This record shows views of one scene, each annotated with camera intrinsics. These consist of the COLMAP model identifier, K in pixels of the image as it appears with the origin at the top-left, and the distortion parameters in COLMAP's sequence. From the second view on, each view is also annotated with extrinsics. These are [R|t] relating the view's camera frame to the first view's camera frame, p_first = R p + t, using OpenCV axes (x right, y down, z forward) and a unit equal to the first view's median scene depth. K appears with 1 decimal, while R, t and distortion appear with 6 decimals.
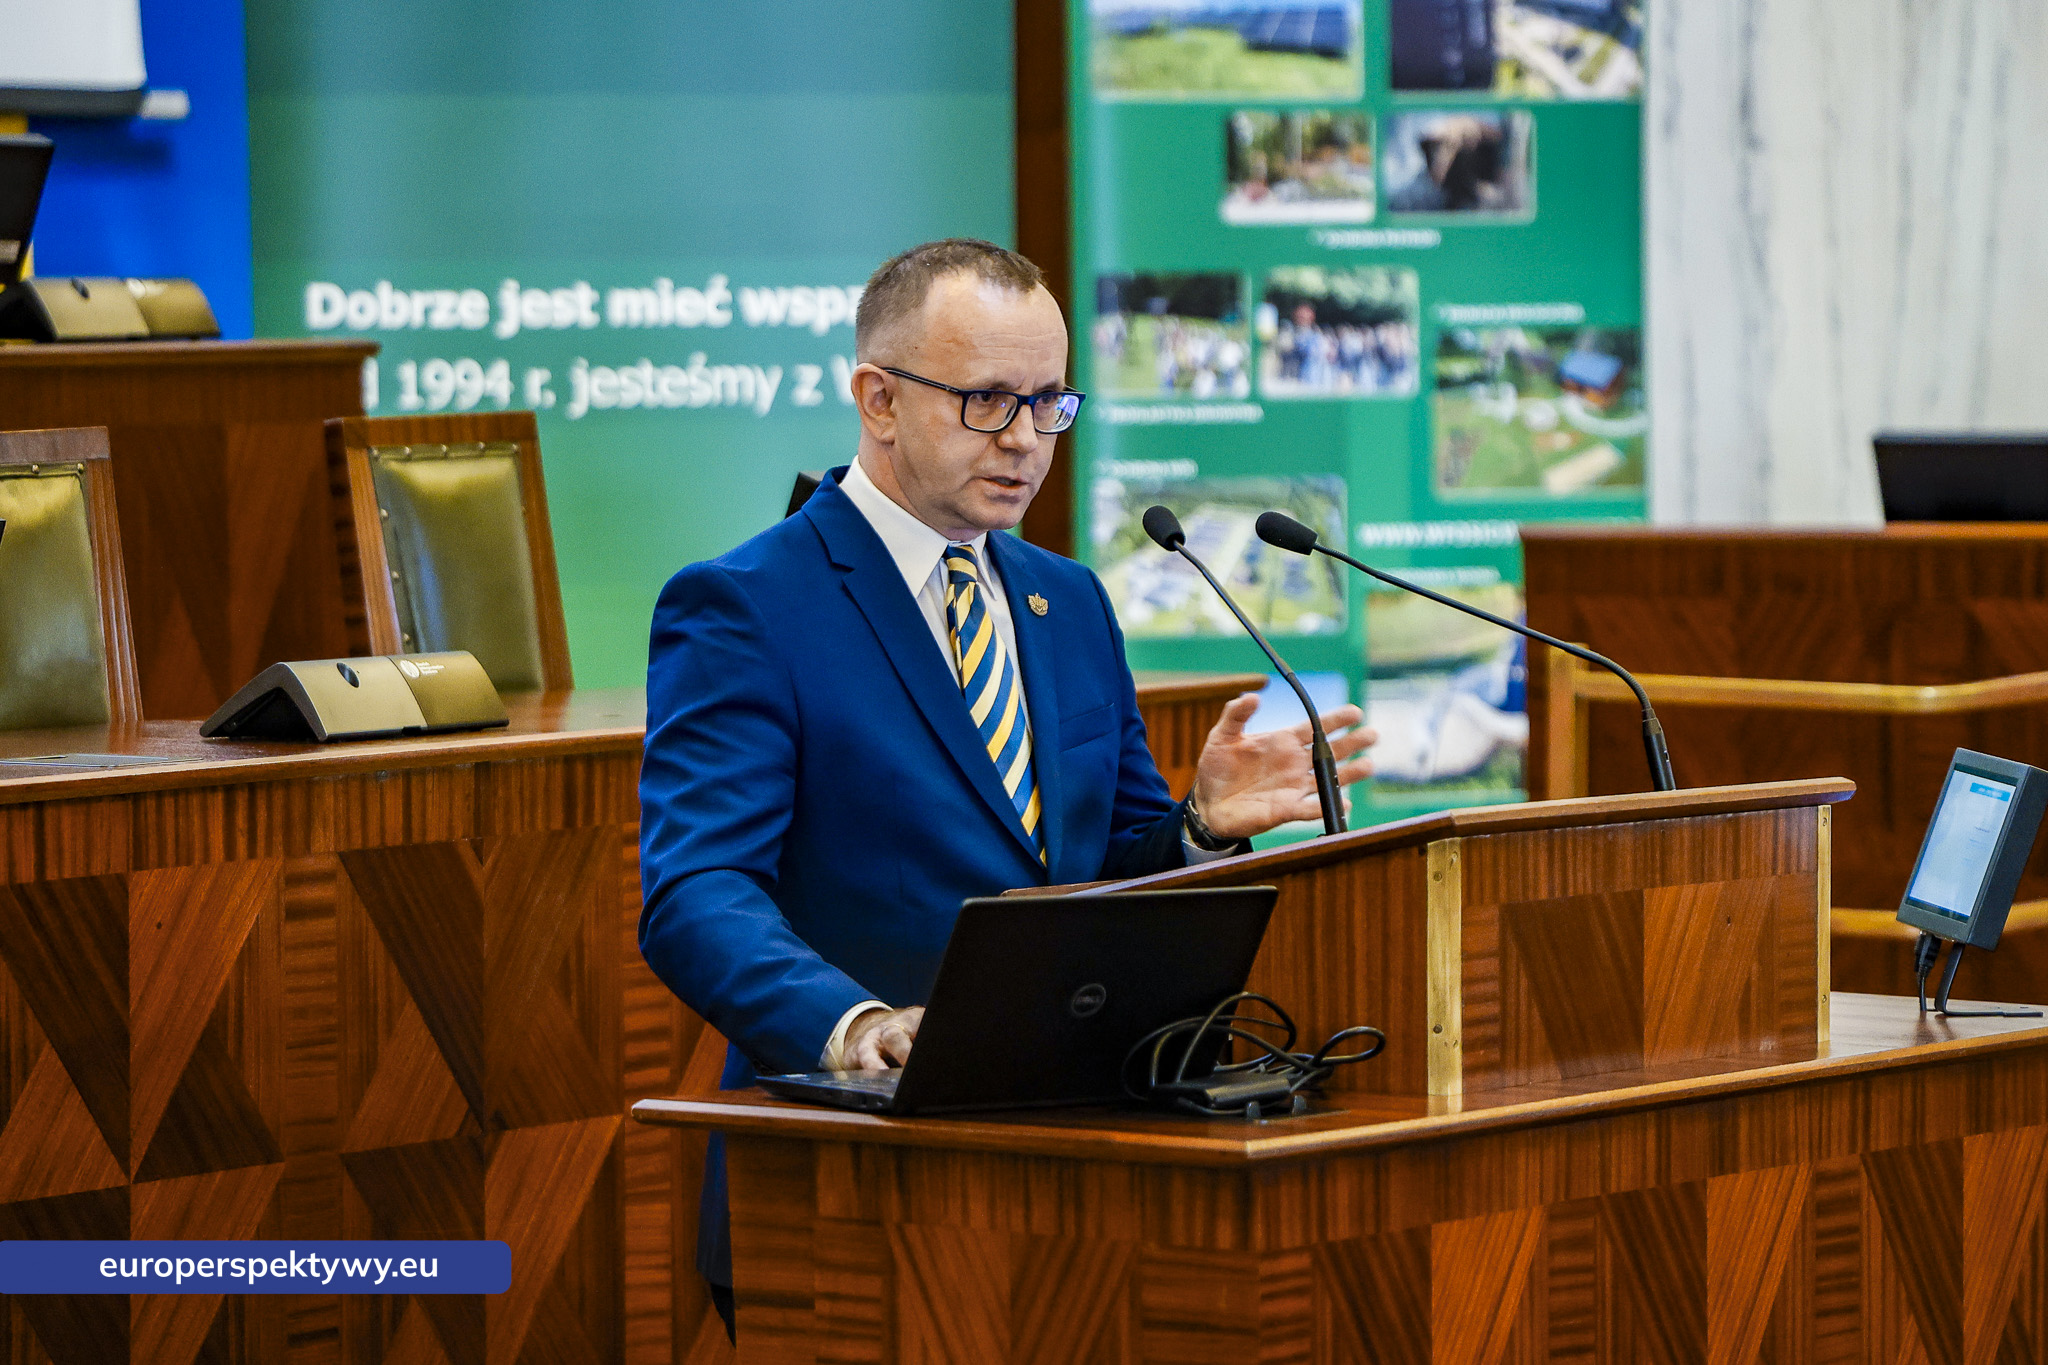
lens RADIAL K [[8715.7, 0, 1085.0], [0, 8715.7, 725.4], [0, 0, 1]] dist [0.491851, 4.867363]
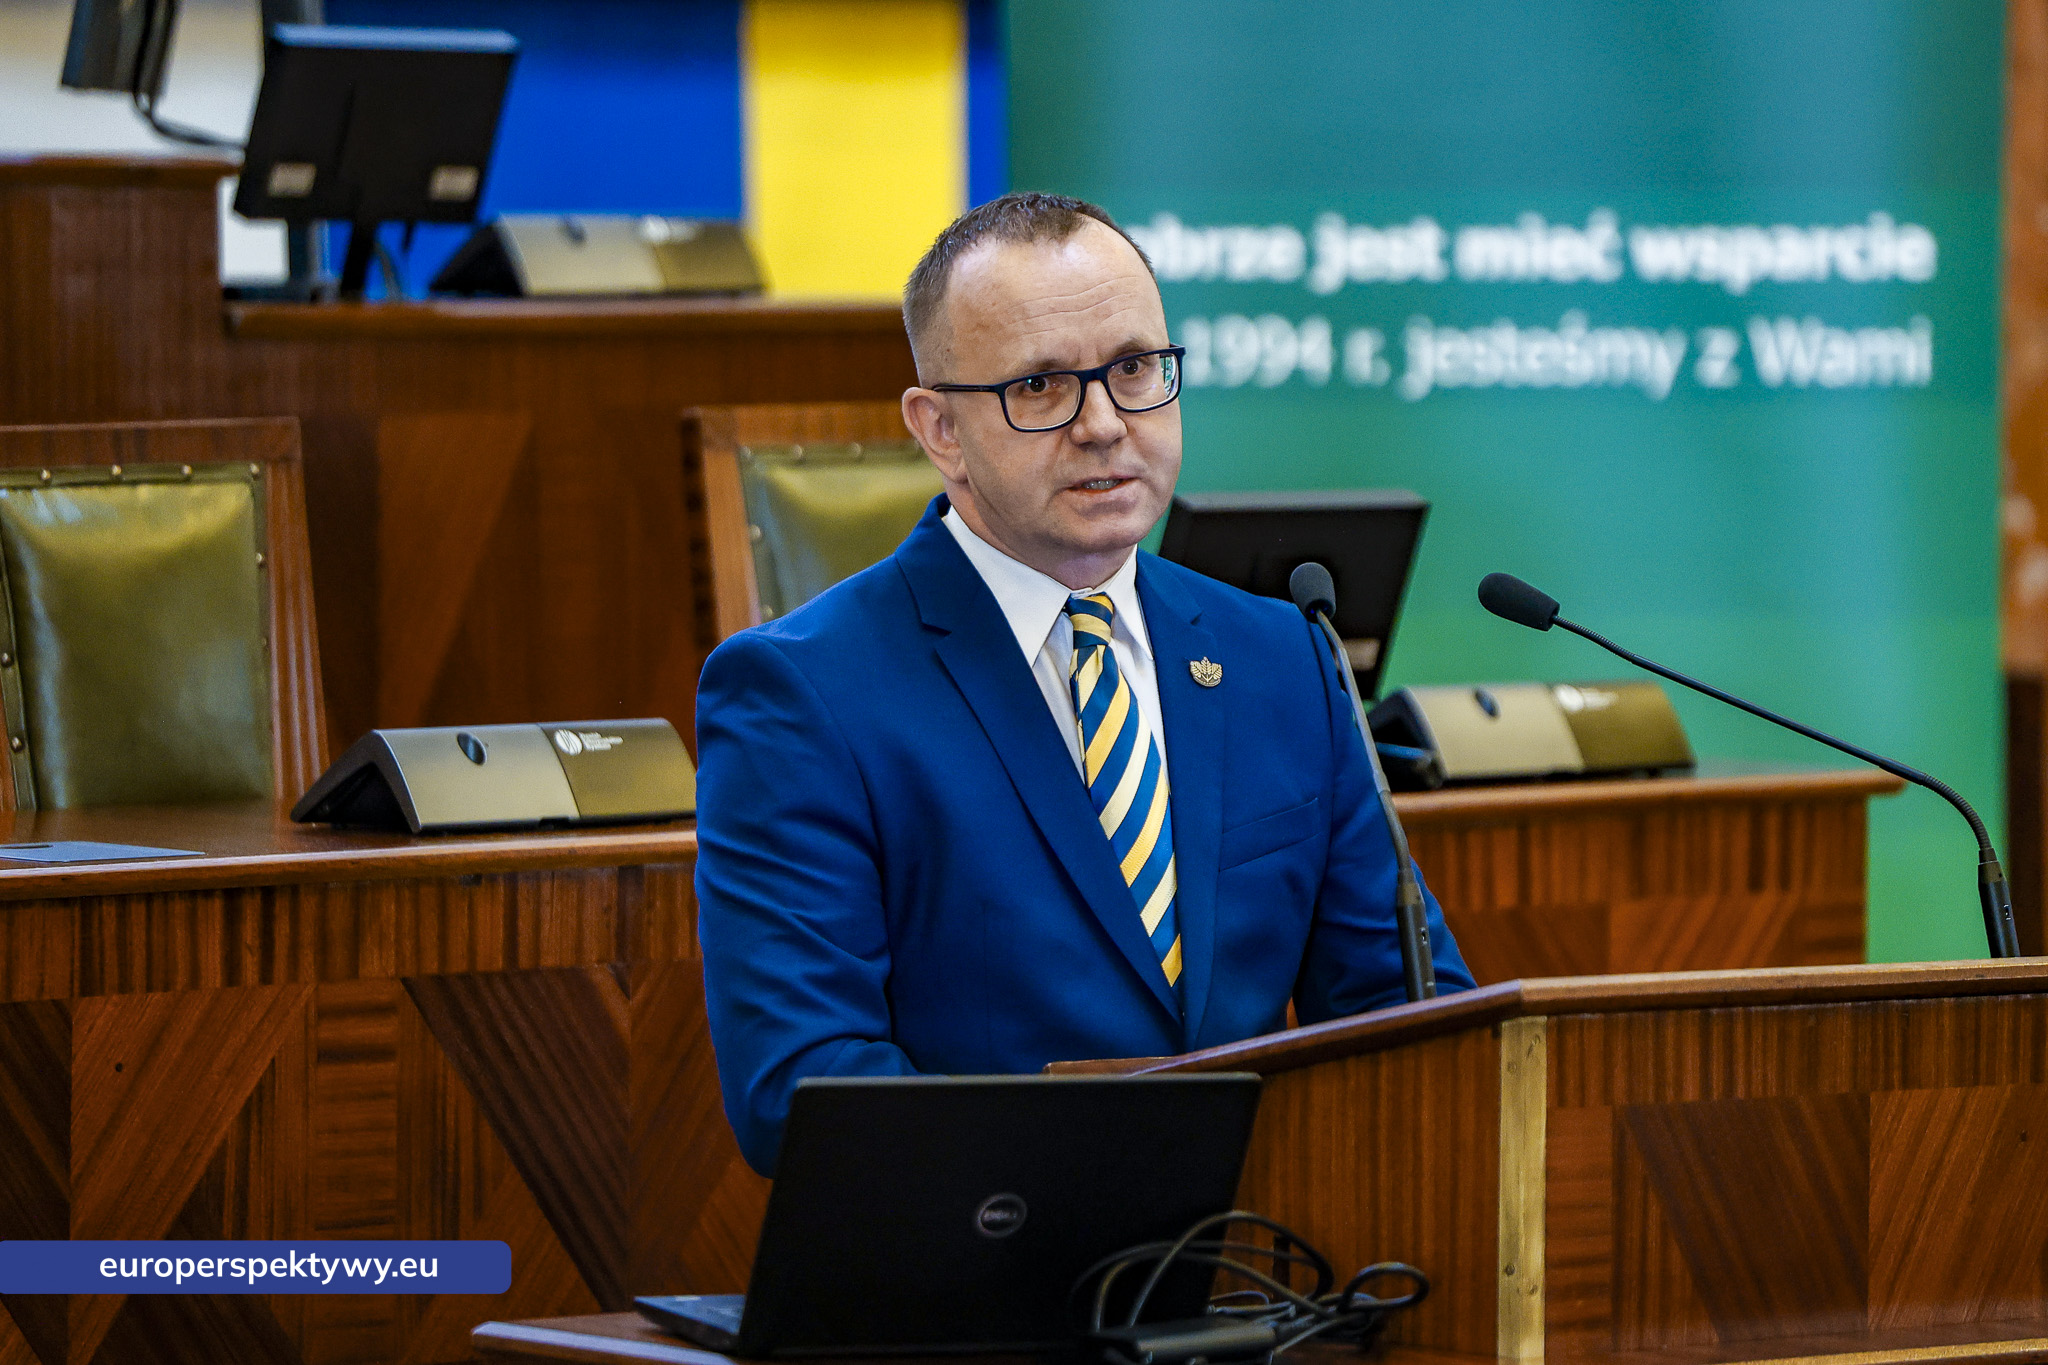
lens RADIAL K [[11352.7, 0, 1063.0], [0, 11352.7, 690.6], [0, 0, 1]] dist [0.802926, 25.970285]
pose [[0.971052, 0.026330, -0.237413, 0.208807], [-0.026732, 0.999641, 0.001529, -0.013972], [0.237368, 0.004862, 0.971408, 0.030108]]
